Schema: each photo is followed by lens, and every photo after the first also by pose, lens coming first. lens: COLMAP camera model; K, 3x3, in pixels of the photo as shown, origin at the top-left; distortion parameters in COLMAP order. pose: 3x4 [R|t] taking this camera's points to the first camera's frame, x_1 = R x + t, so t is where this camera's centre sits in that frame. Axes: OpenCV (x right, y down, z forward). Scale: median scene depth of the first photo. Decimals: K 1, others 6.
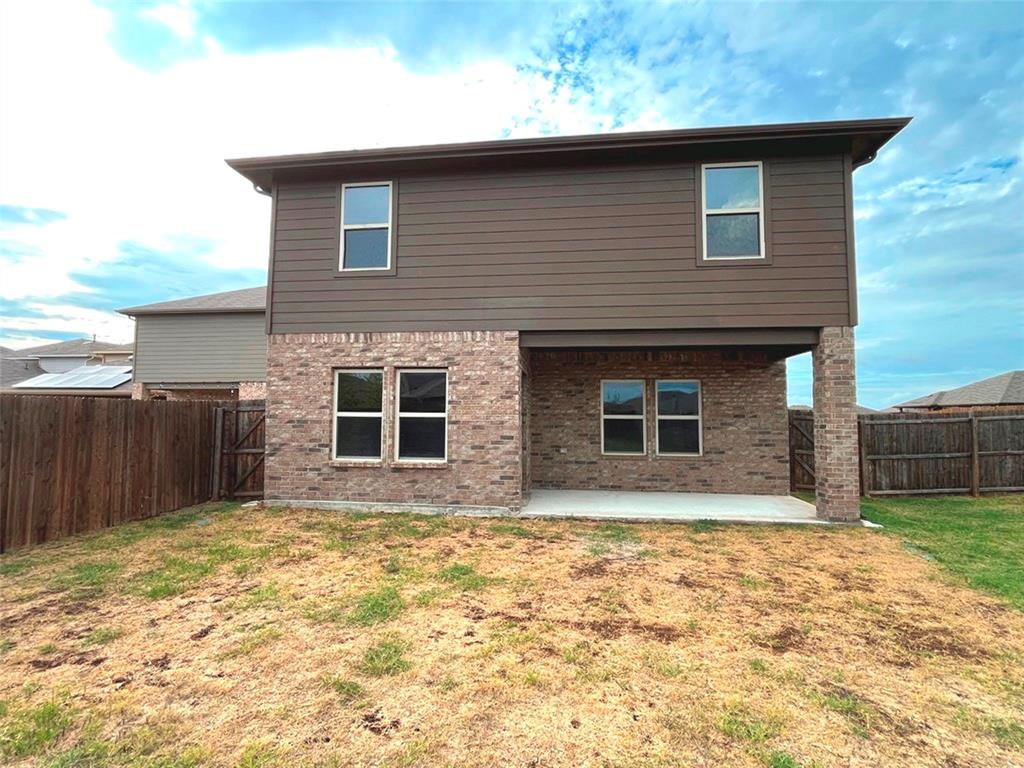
lens RADIAL K [[495.0, 0, 512.0], [0, 495.0, 384.0], [0, 0, 1]] dist [0.000951, -0.000353]
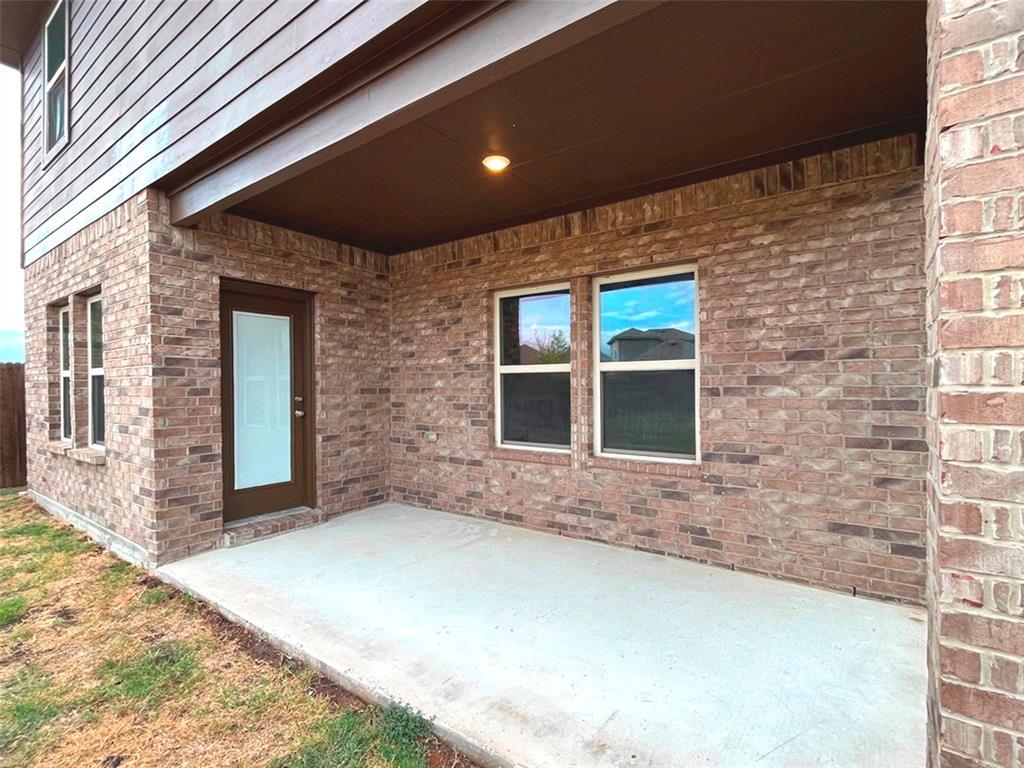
lens RADIAL K [[495.0, 0, 512.0], [0, 495.0, 384.0], [0, 0, 1]] dist [0.000951, -0.000353]
pose [[0.873615, -0.012650, -0.486454, 0.441127], [0.043660, 0.997668, 0.052464, 0.057088], [0.484656, -0.067072, 0.872129, 0.599695]]
